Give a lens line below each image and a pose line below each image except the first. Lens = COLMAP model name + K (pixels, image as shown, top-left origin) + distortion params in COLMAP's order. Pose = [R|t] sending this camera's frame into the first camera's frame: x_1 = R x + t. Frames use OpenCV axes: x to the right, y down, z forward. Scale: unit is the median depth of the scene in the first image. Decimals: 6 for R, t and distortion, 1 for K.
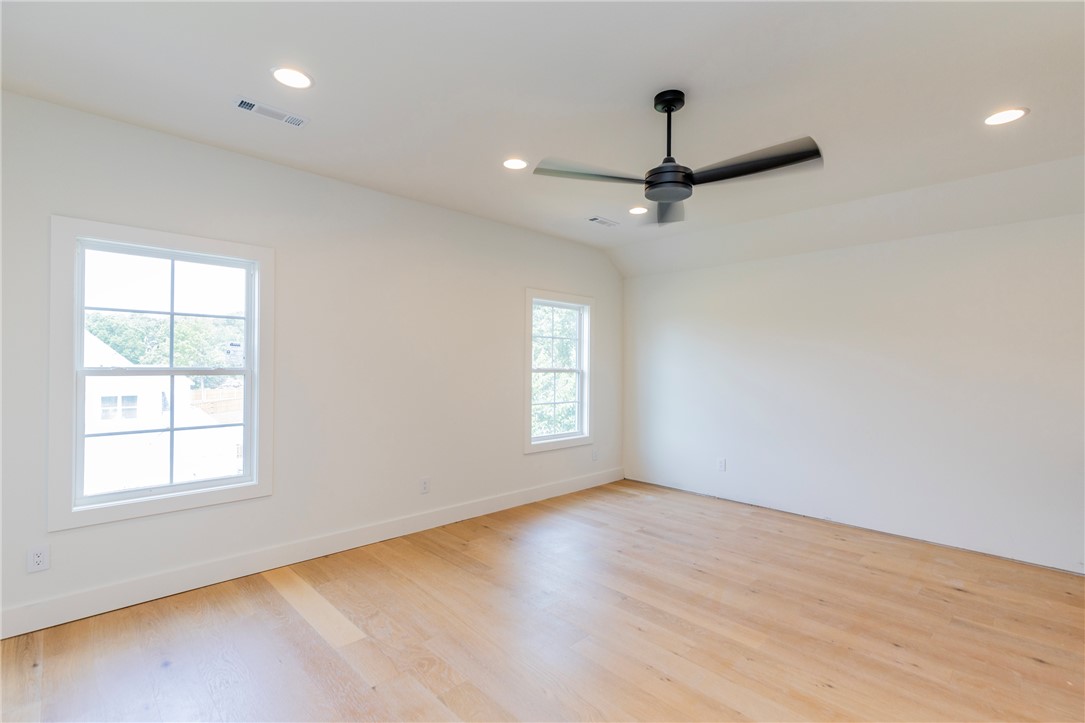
lens RADIAL K [[500.0, 0, 553.5], [0, 500.0, 364.7], [0, 0, 1]] dist [0.018629, -0.000132]
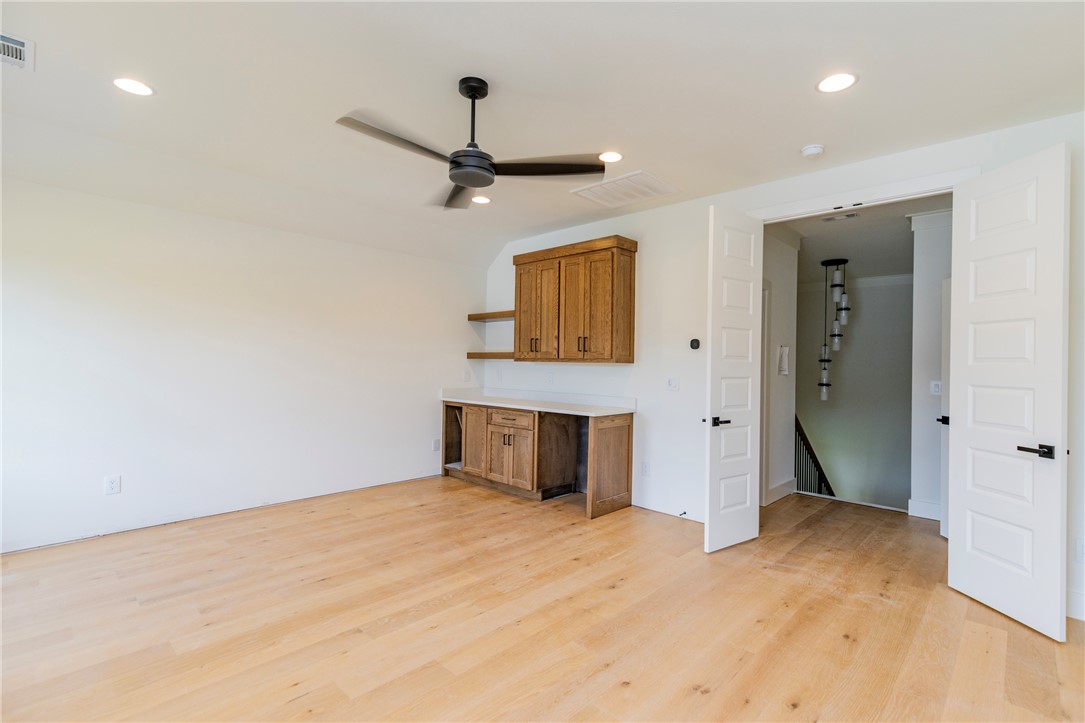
lens RADIAL K [[500.0, 0, 553.5], [0, 500.0, 364.7], [0, 0, 1]] dist [0.018629, -0.000132]
pose [[-0.033630, -0.010837, 0.999376, -0.681731], [-0.021348, 0.999721, 0.010122, 0.020747], [-0.999206, -0.020995, -0.033852, 0.728014]]
